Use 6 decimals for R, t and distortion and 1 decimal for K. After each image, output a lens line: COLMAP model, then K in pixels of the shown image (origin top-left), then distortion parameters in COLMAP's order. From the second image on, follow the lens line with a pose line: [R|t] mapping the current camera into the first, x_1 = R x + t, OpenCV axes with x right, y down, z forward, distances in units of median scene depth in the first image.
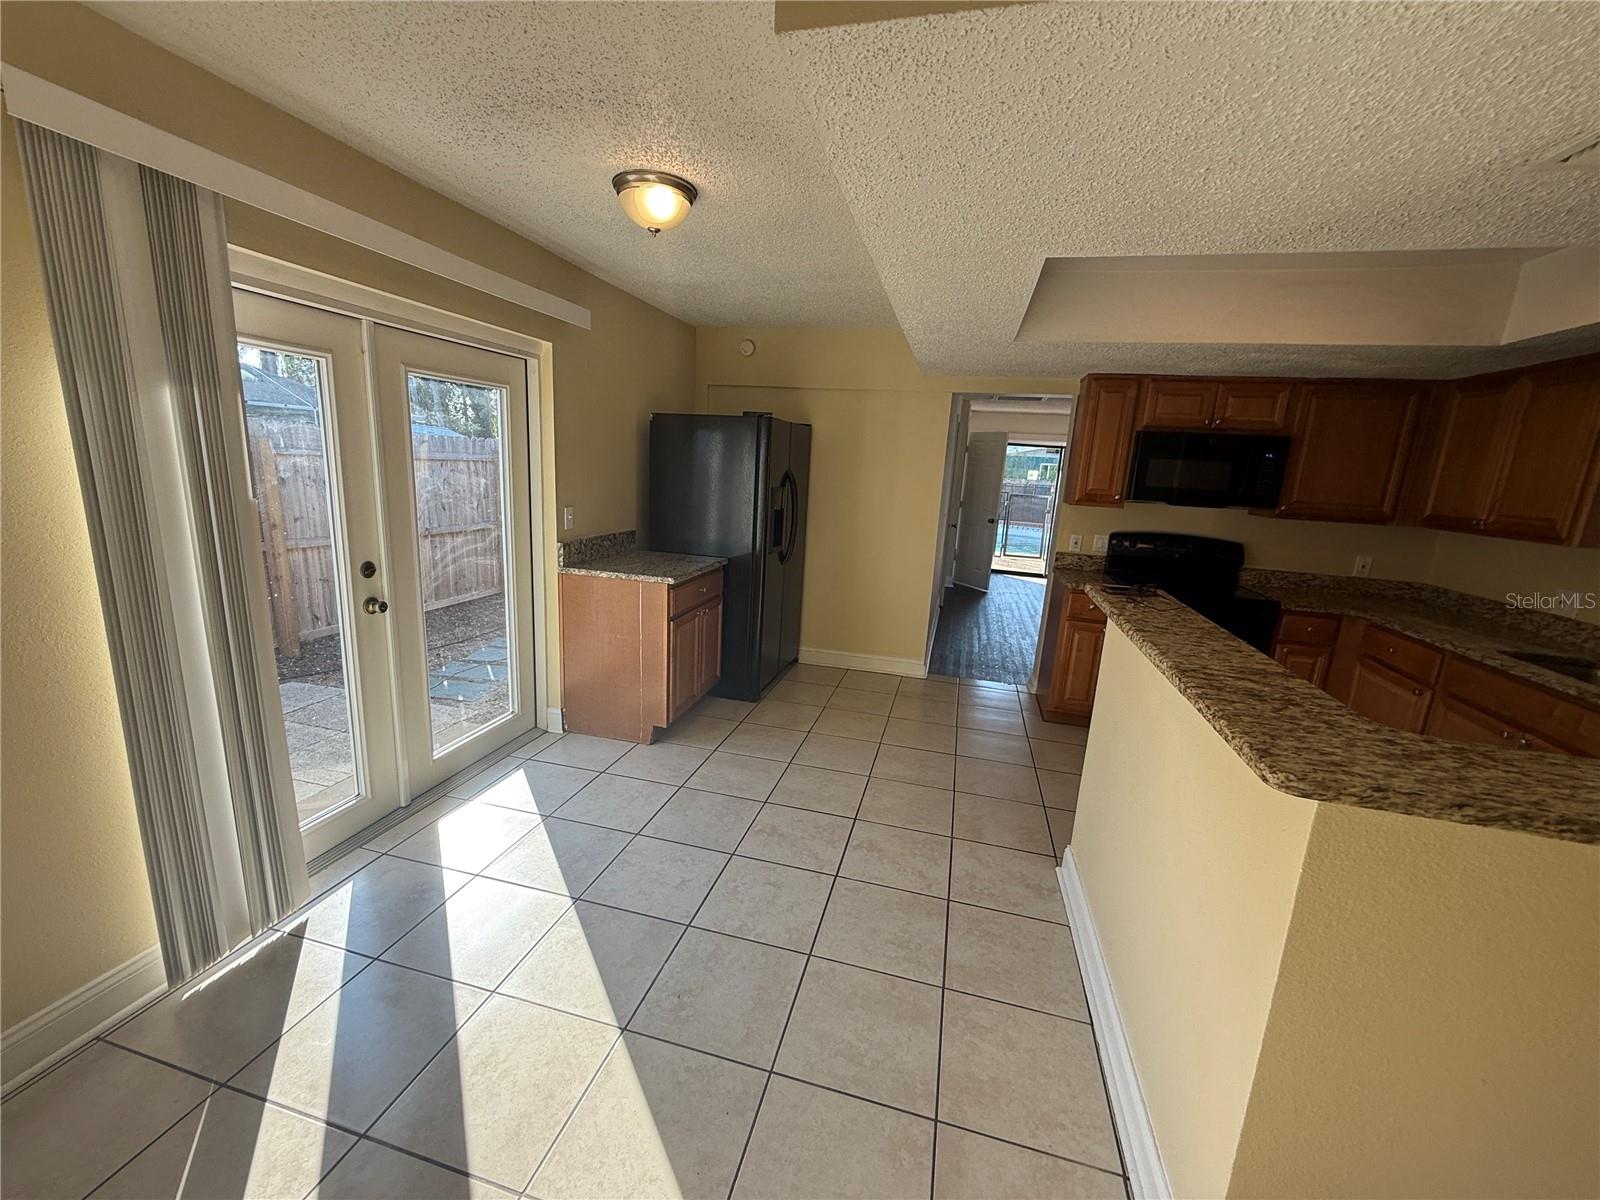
lens RADIAL K [[637.1, 0, 800.0], [0, 637.1, 600.0], [0, 0, 1]] dist [0.000256, 0.000339]
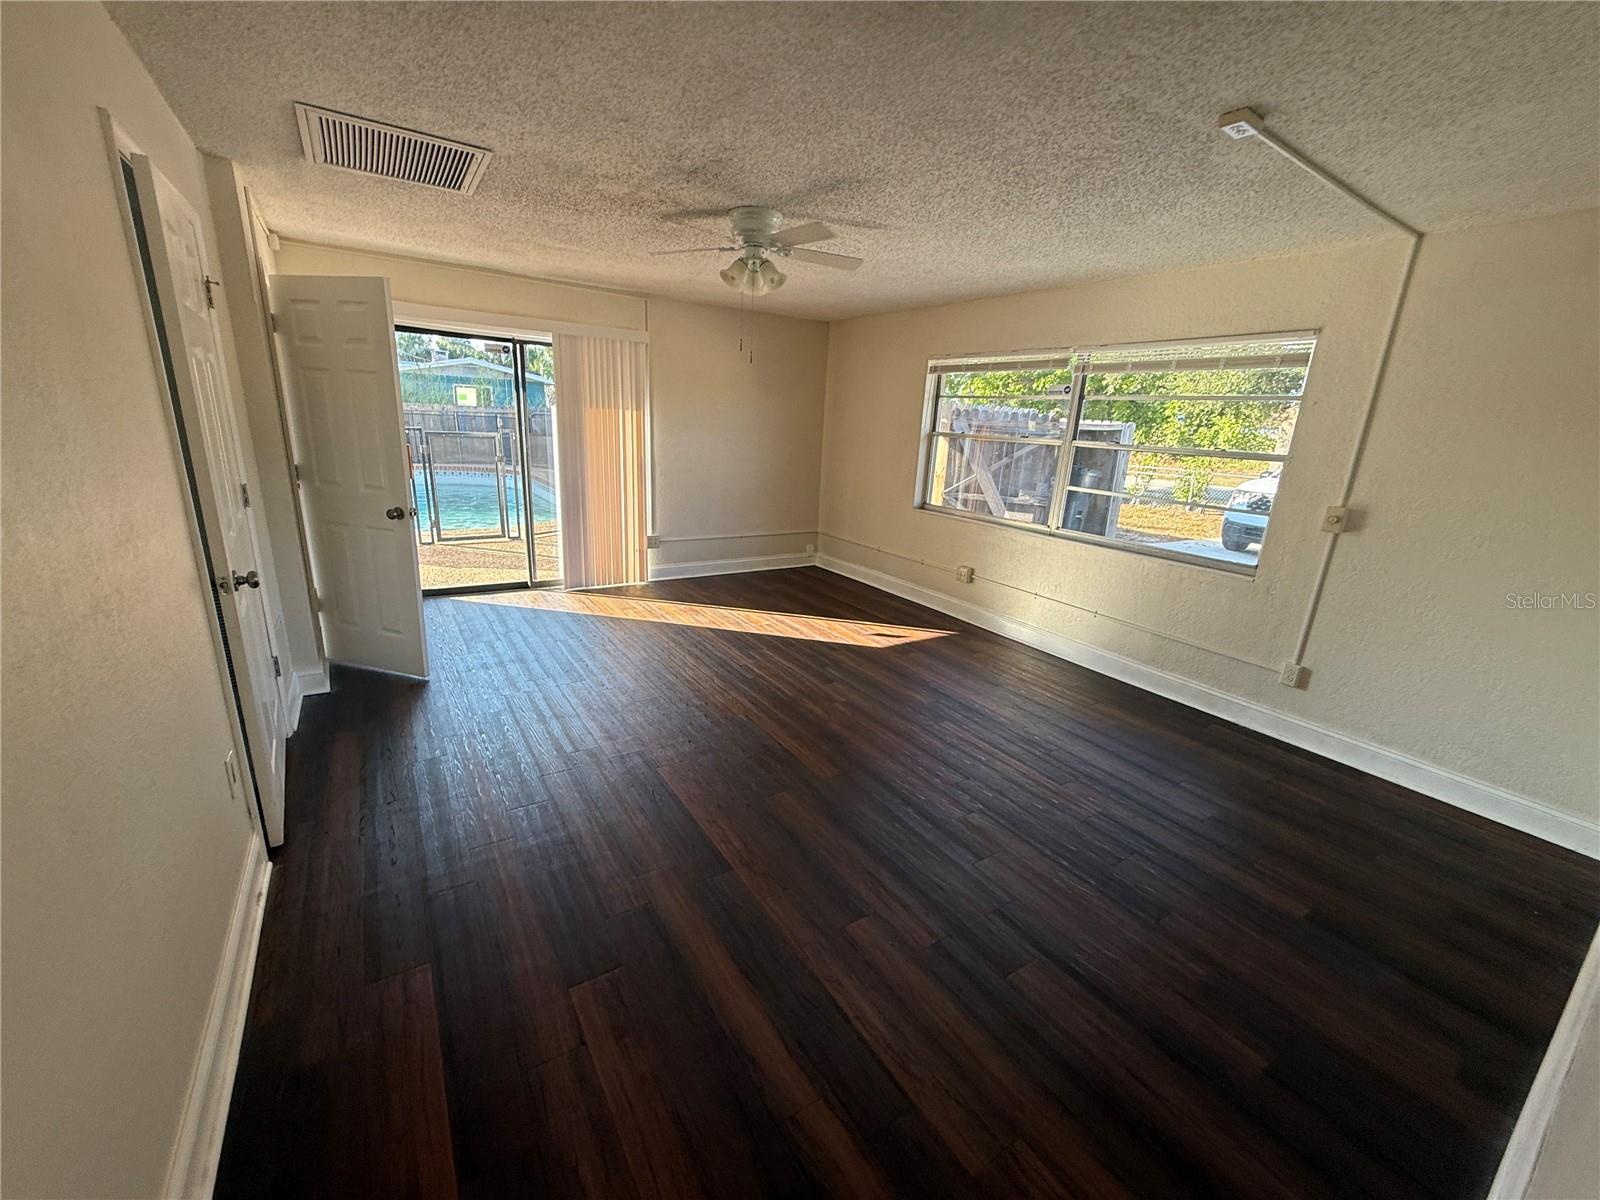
lens RADIAL K [[637.1, 0, 800.0], [0, 637.1, 600.0], [0, 0, 1]] dist [0.000256, 0.000339]
pose [[0.671319, -0.225941, 0.705890, 0.156306], [0.147439, 0.974078, 0.171565, -0.089817], [-0.726356, -0.011099, 0.687229, 0.476626]]
